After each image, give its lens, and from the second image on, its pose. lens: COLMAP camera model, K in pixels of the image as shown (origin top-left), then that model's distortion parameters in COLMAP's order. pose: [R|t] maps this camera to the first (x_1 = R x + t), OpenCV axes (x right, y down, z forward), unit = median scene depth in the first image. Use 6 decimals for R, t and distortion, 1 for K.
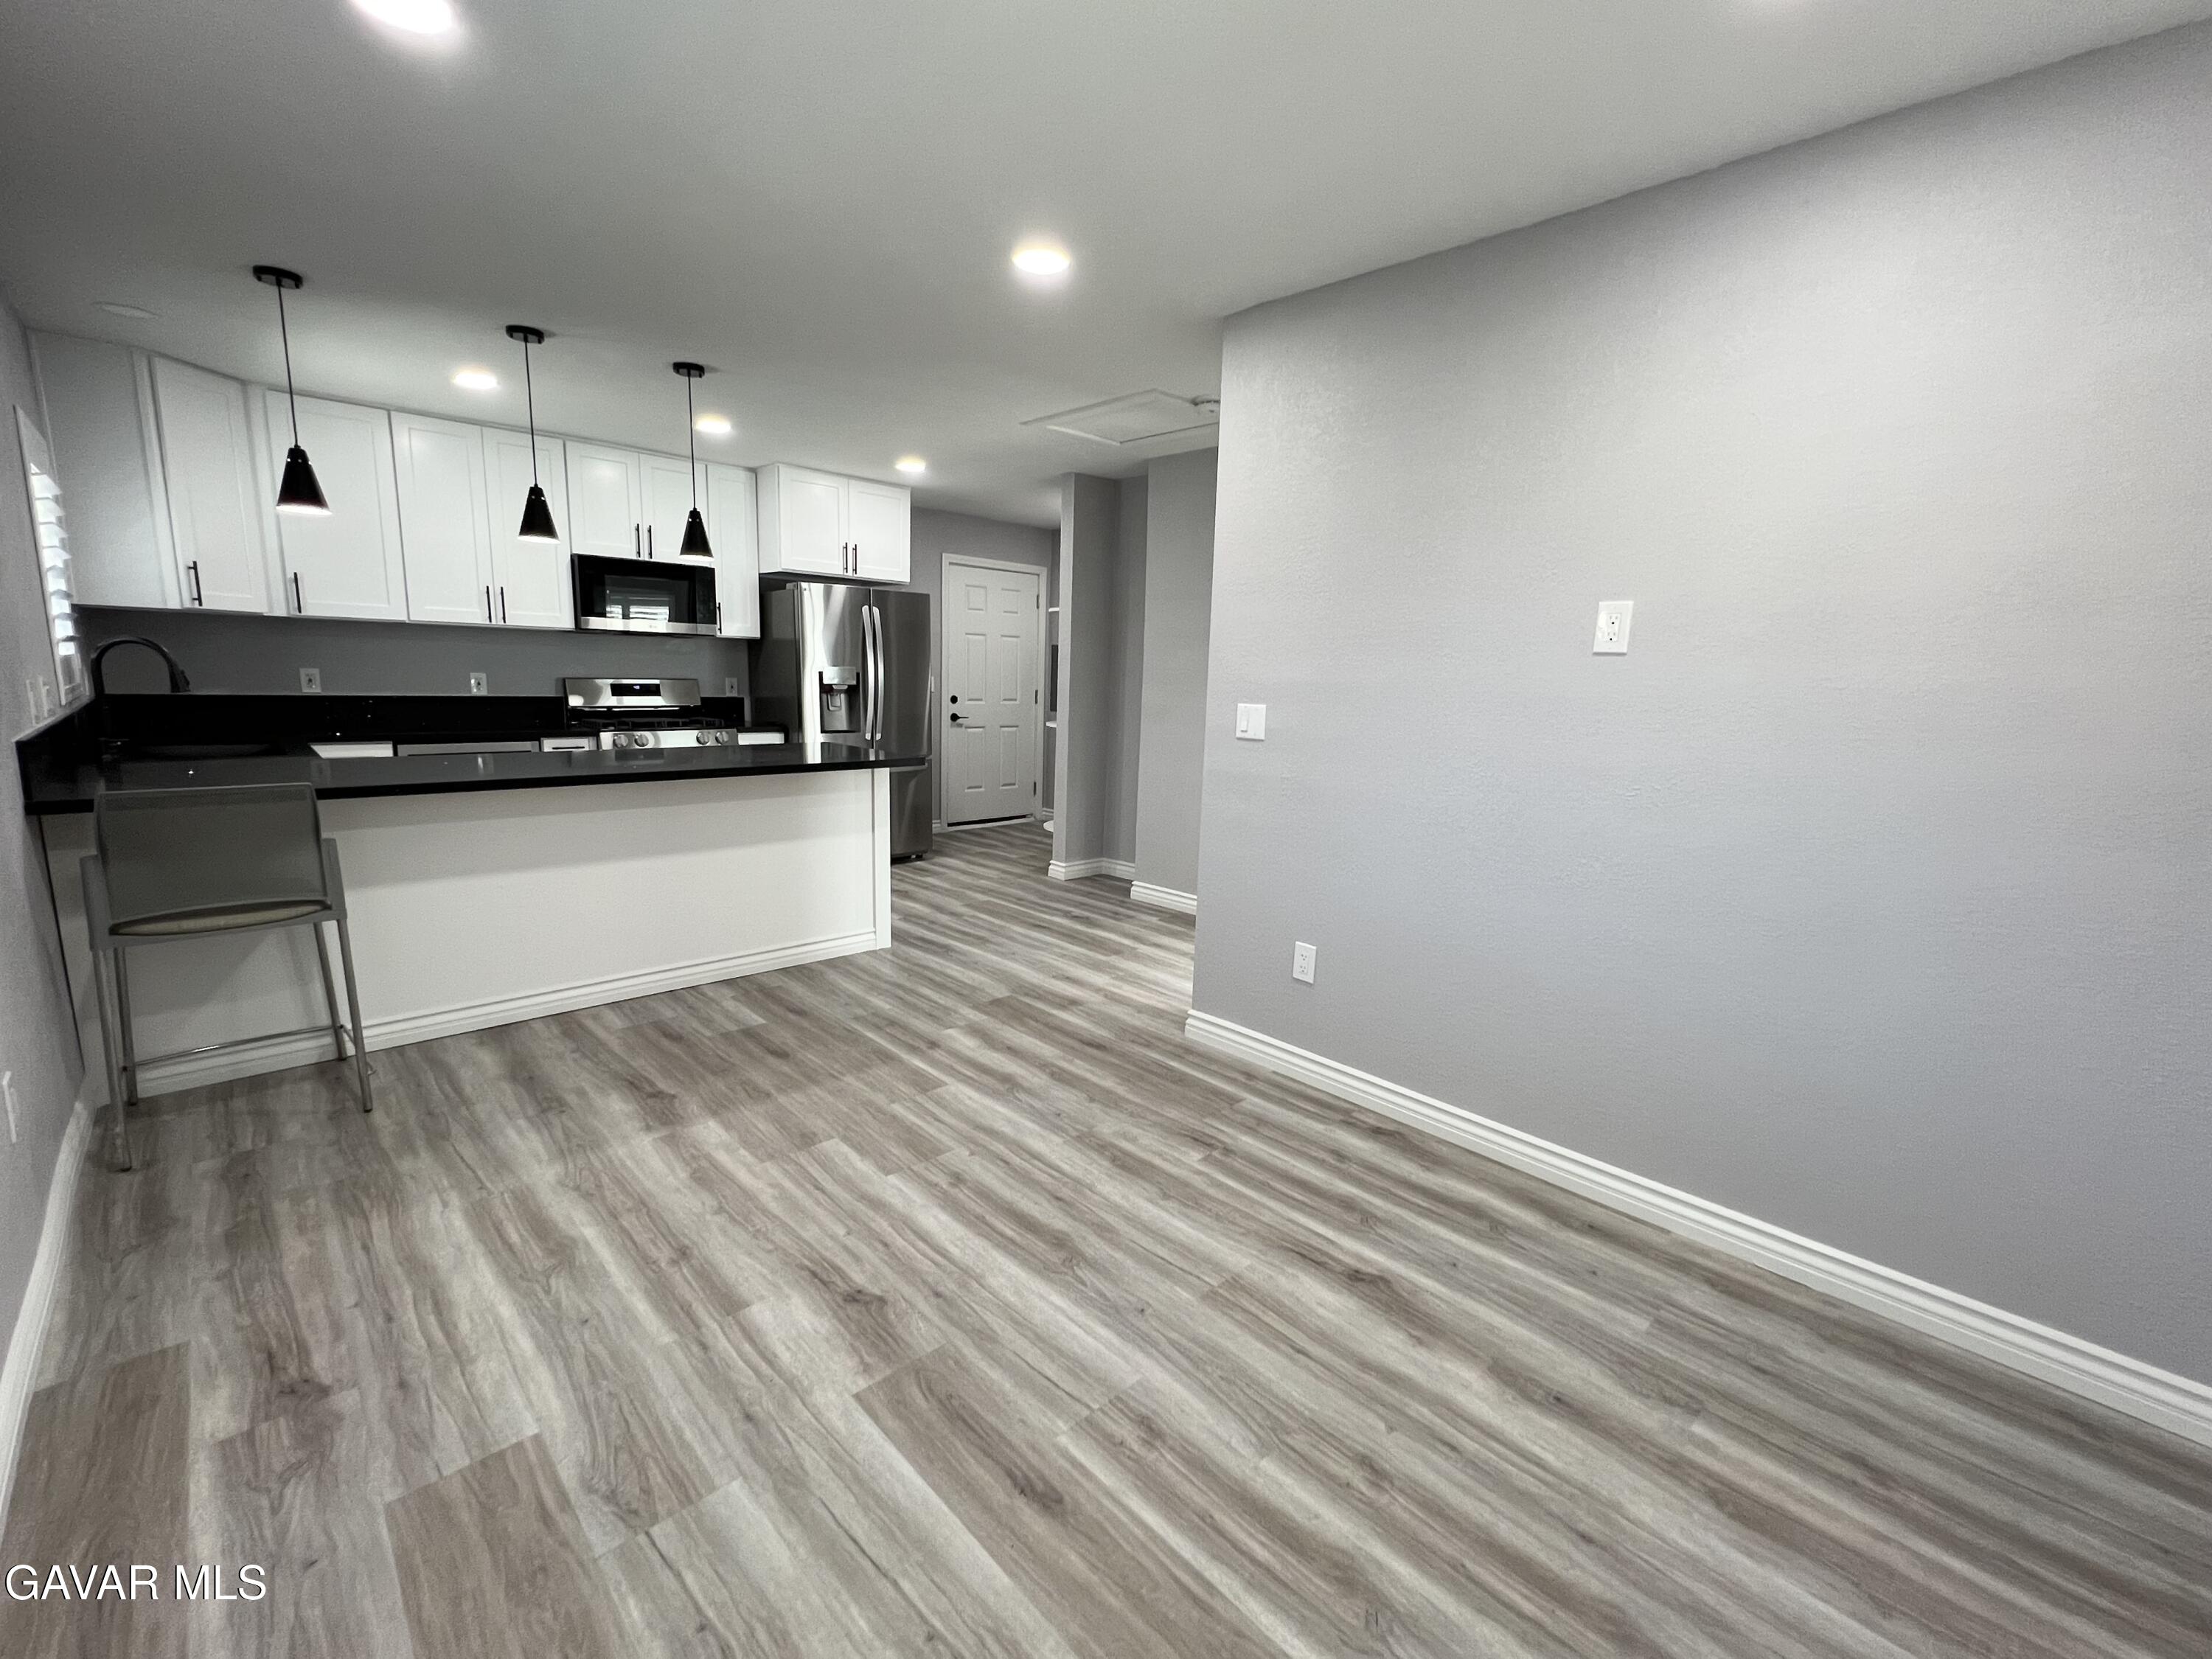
lens RADIAL K [[939.3, 0, 1097.0], [0, 939.3, 840.8], [0, 0, 1]] dist [-0.003357, 0.001144]
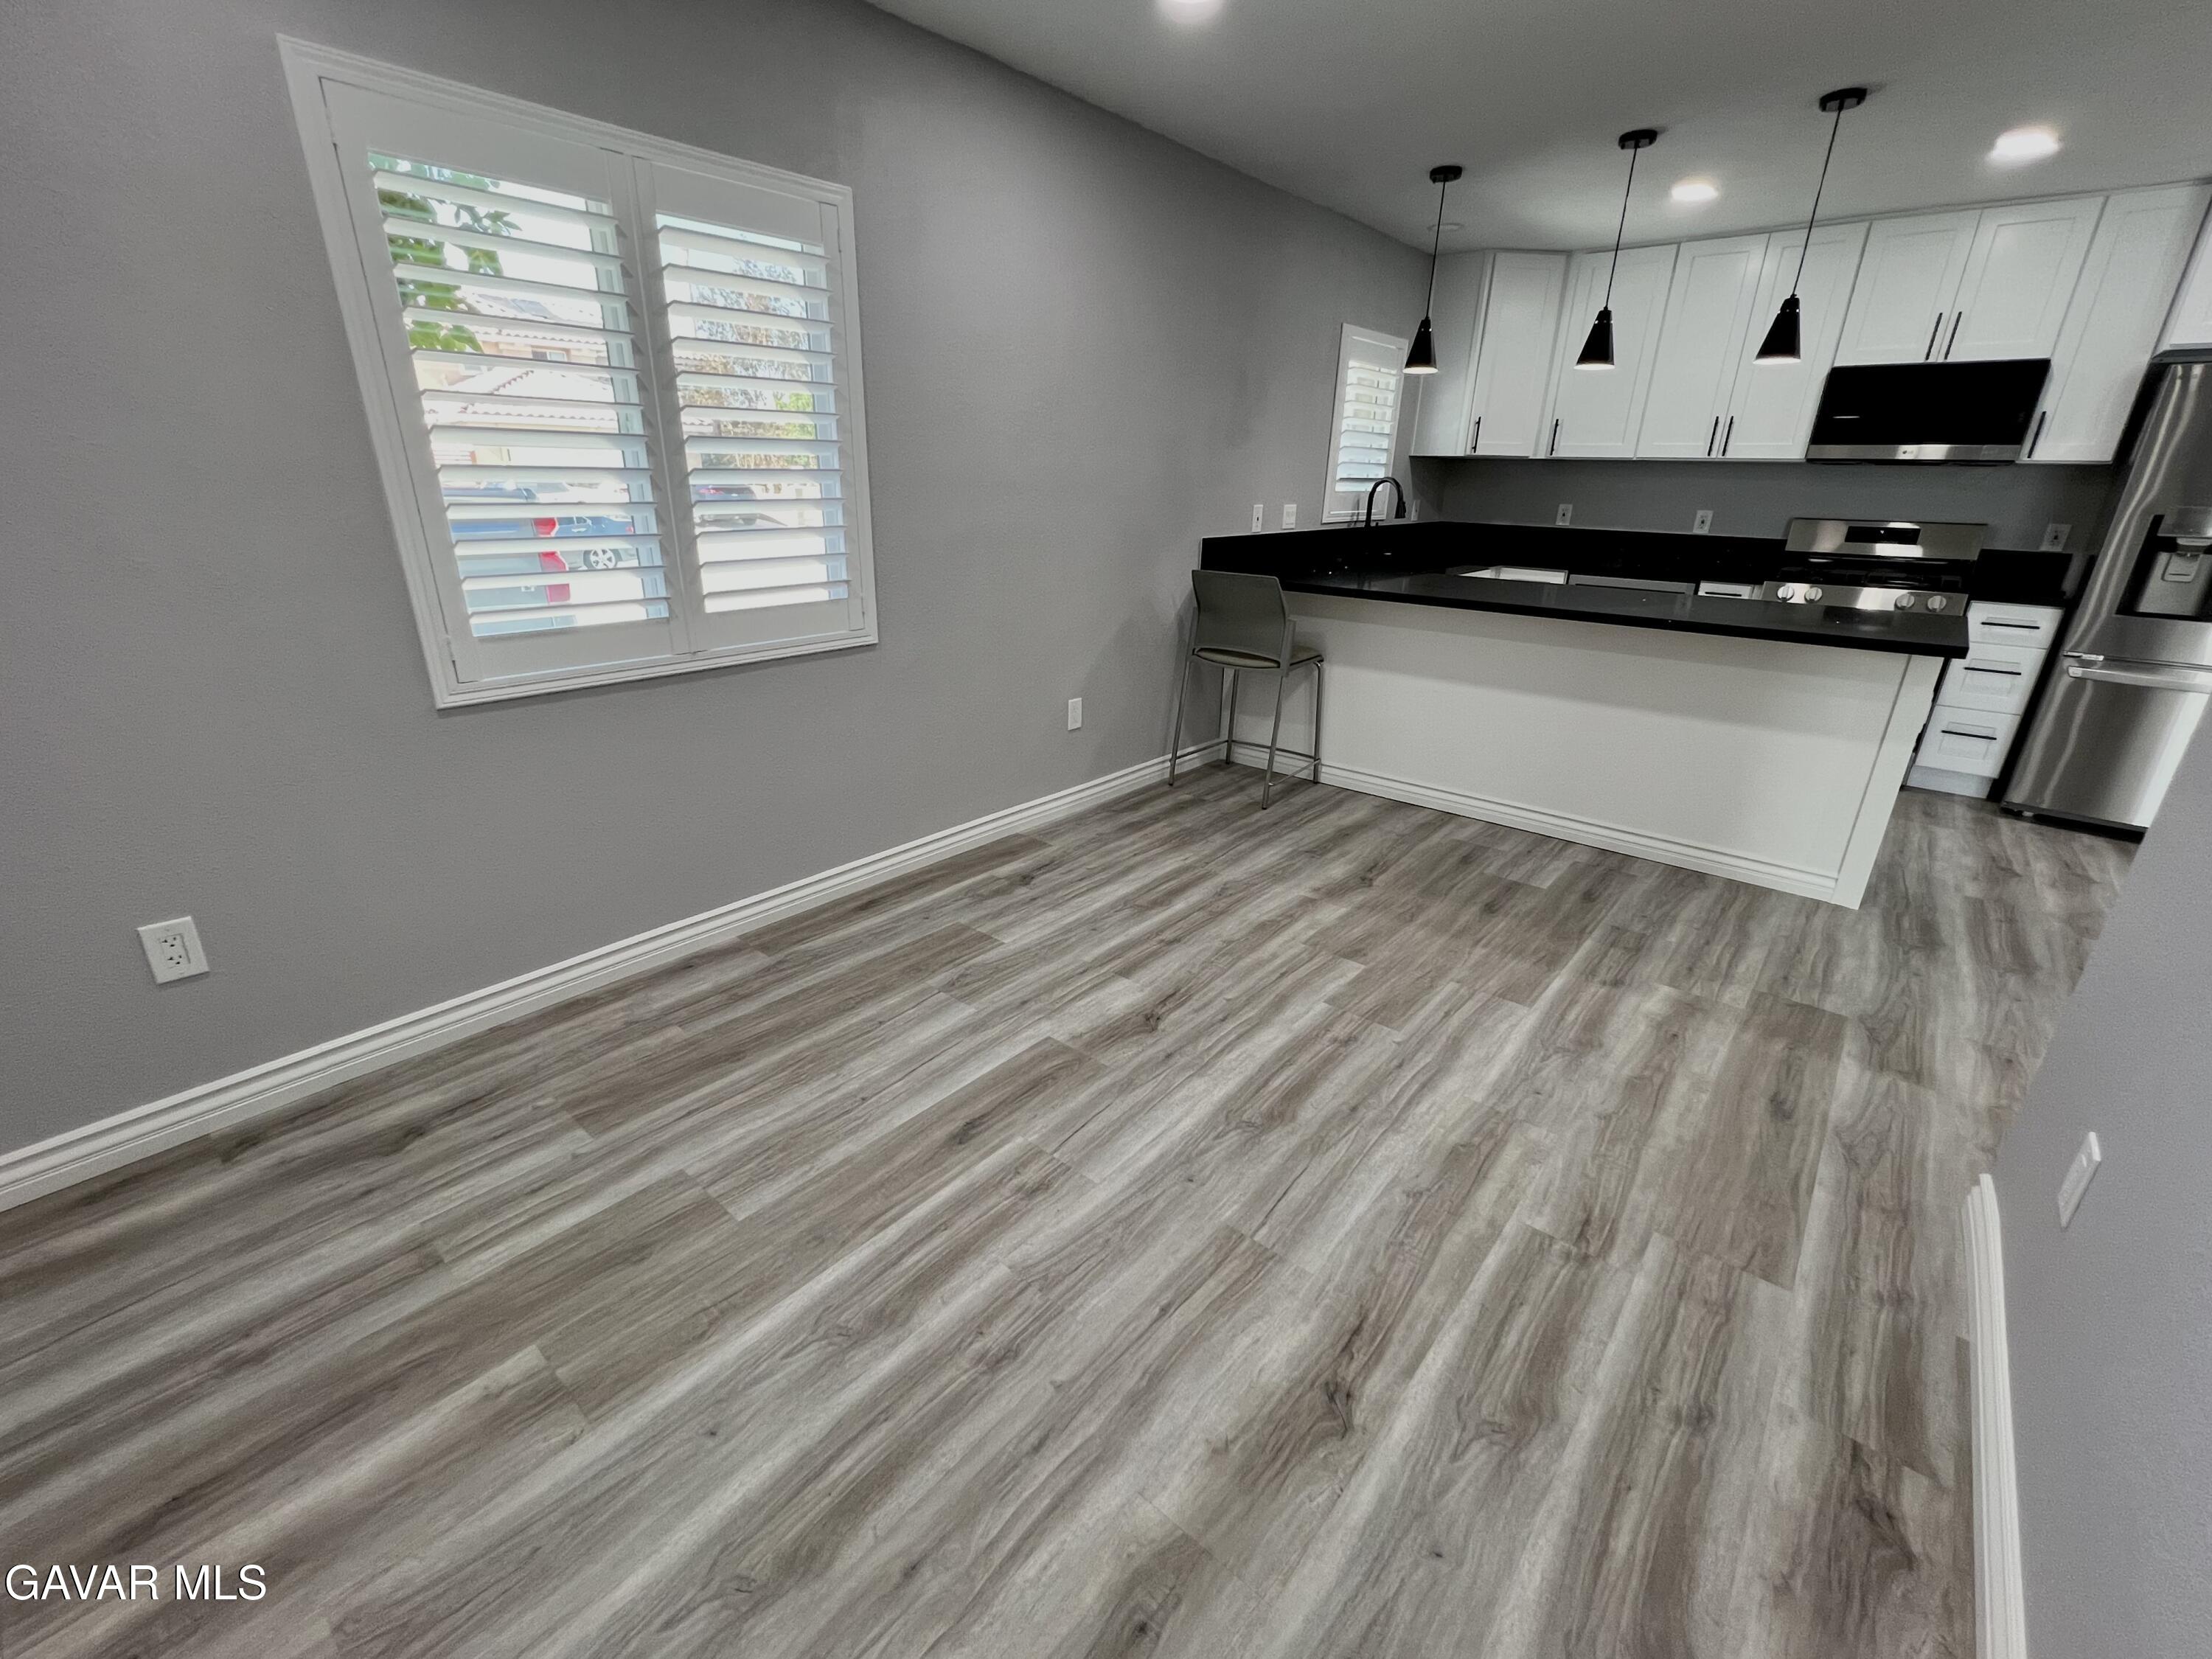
lens RADIAL K [[939.3, 0, 1102.7], [0, 939.3, 838.7], [0, 0, 1]] dist [-0.003357, 0.001144]
pose [[0.111789, 0.334435, -0.935765, 0.489800], [-0.193815, 0.930921, 0.309550, -0.063131], [0.974648, 0.146761, 0.168886, 0.416010]]
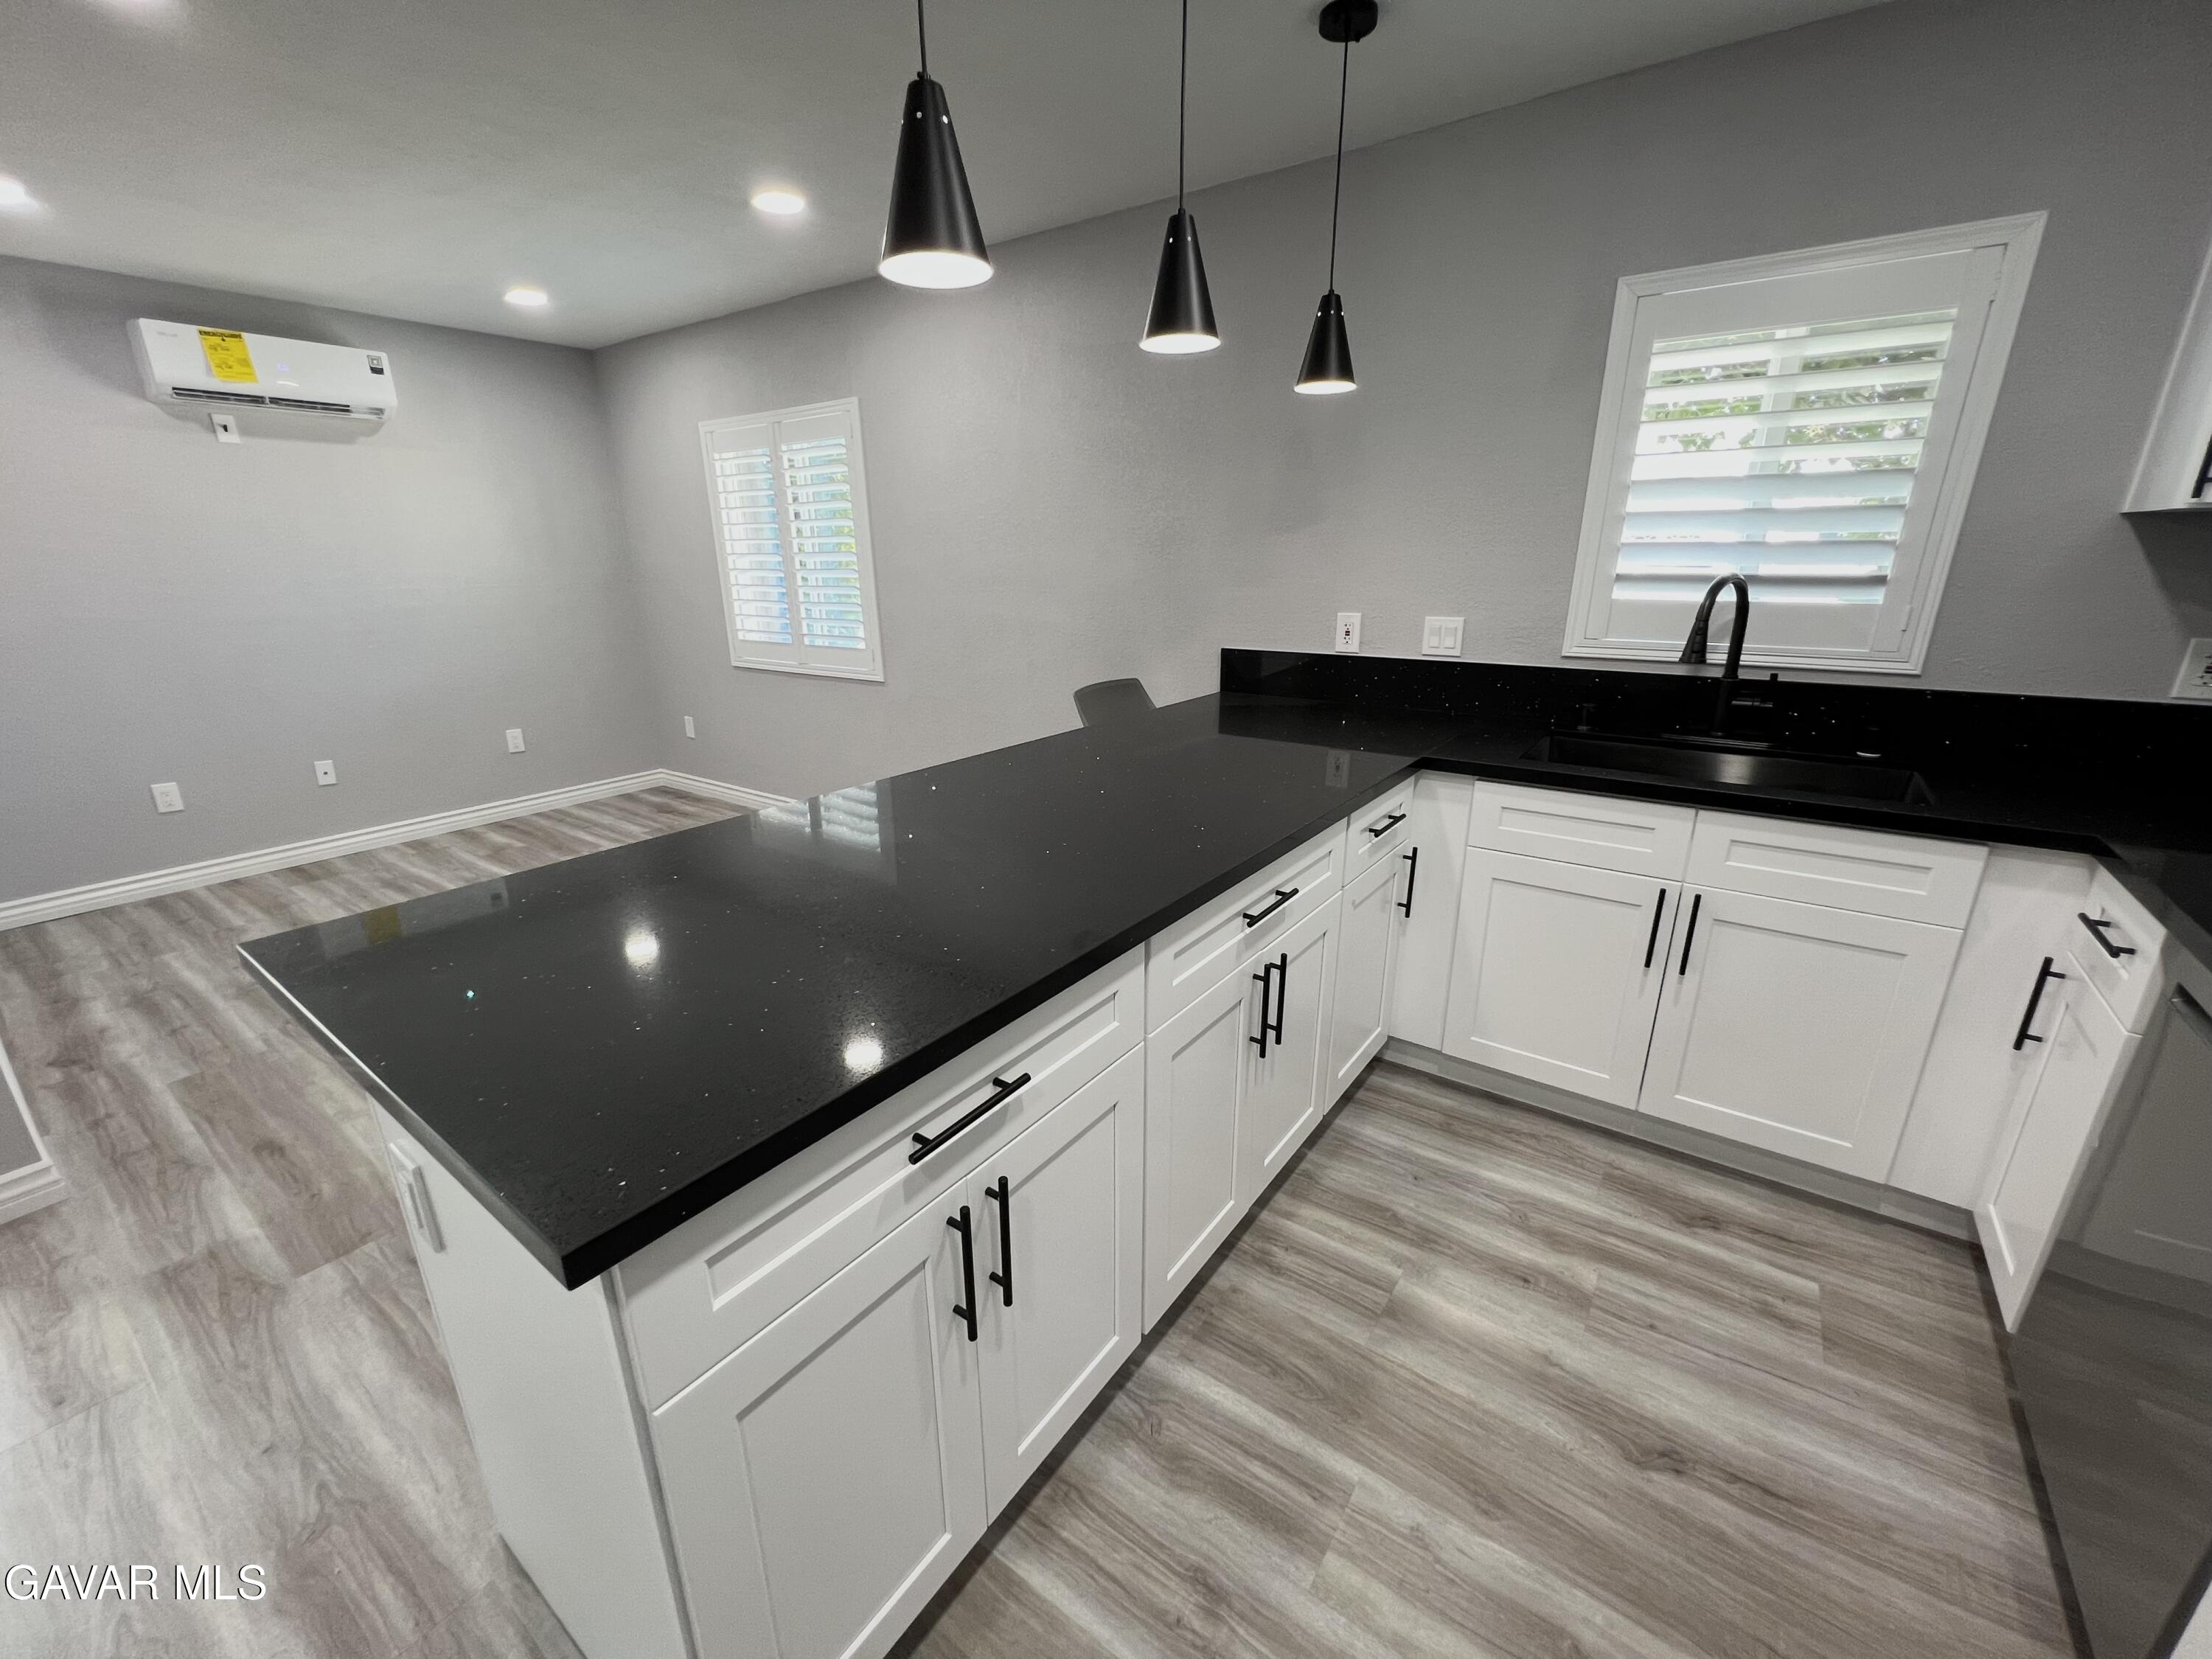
lens RADIAL K [[888.4, 0, 1101.8], [0, 888.4, 837.3], [0, 0, 1]] dist [-0.003197, 0.000992]
pose [[-0.981535, 0.036666, -0.187738, -0.496806], [-0.056071, 0.883194, 0.465644, -0.328277], [0.182882, 0.467573, -0.864829, 1.586500]]
